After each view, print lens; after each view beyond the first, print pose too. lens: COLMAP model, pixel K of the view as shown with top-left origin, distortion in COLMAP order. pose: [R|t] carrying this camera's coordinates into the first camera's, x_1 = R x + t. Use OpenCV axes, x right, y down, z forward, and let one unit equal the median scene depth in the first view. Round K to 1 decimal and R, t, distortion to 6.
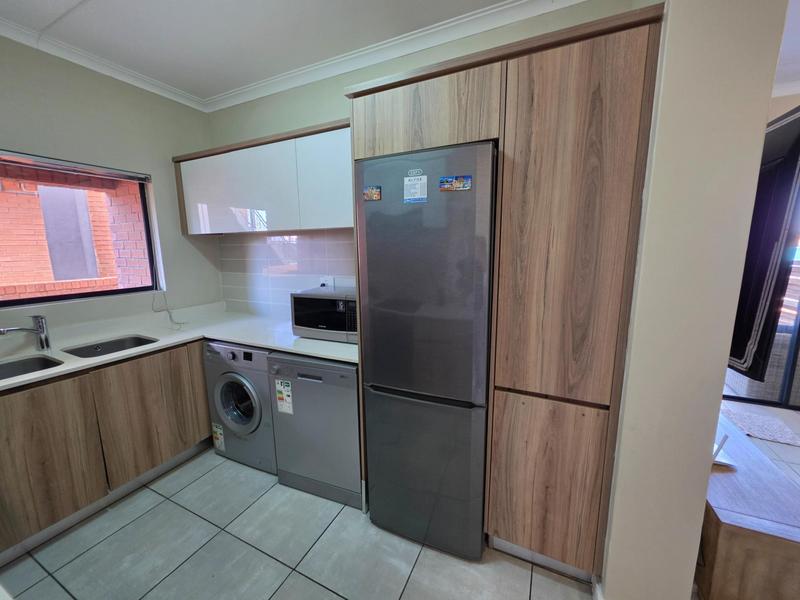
lens RADIAL K [[319.9, 0, 397.3], [0, 319.9, 299.6], [0, 0, 1]] dist [-0.002279, -0.000497]
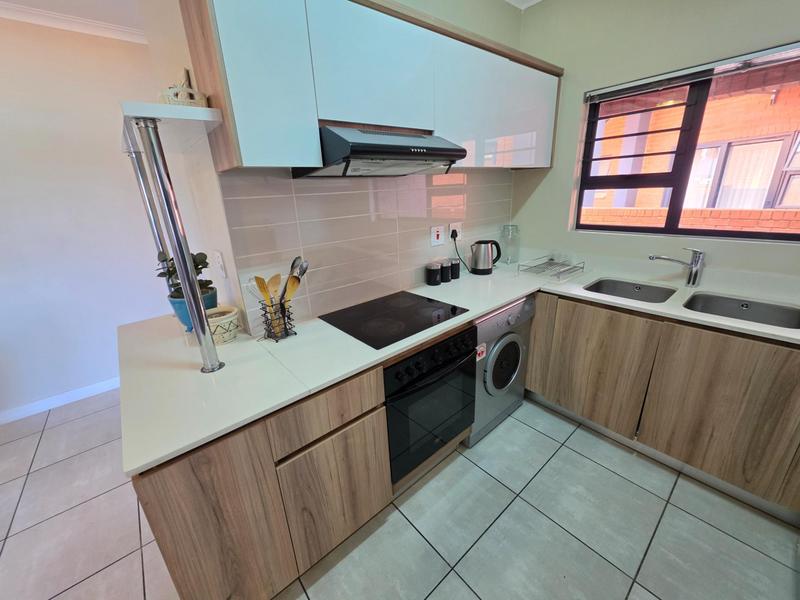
lens RADIAL K [[319.9, 0, 401.4], [0, 319.9, 298.3], [0, 0, 1]] dist [-0.002279, -0.000497]
pose [[-0.400577, 0.321265, -0.858095, 0.086006], [-0.097898, 0.916148, 0.388701, -0.104008], [0.911018, 0.239711, -0.335537, 0.565745]]
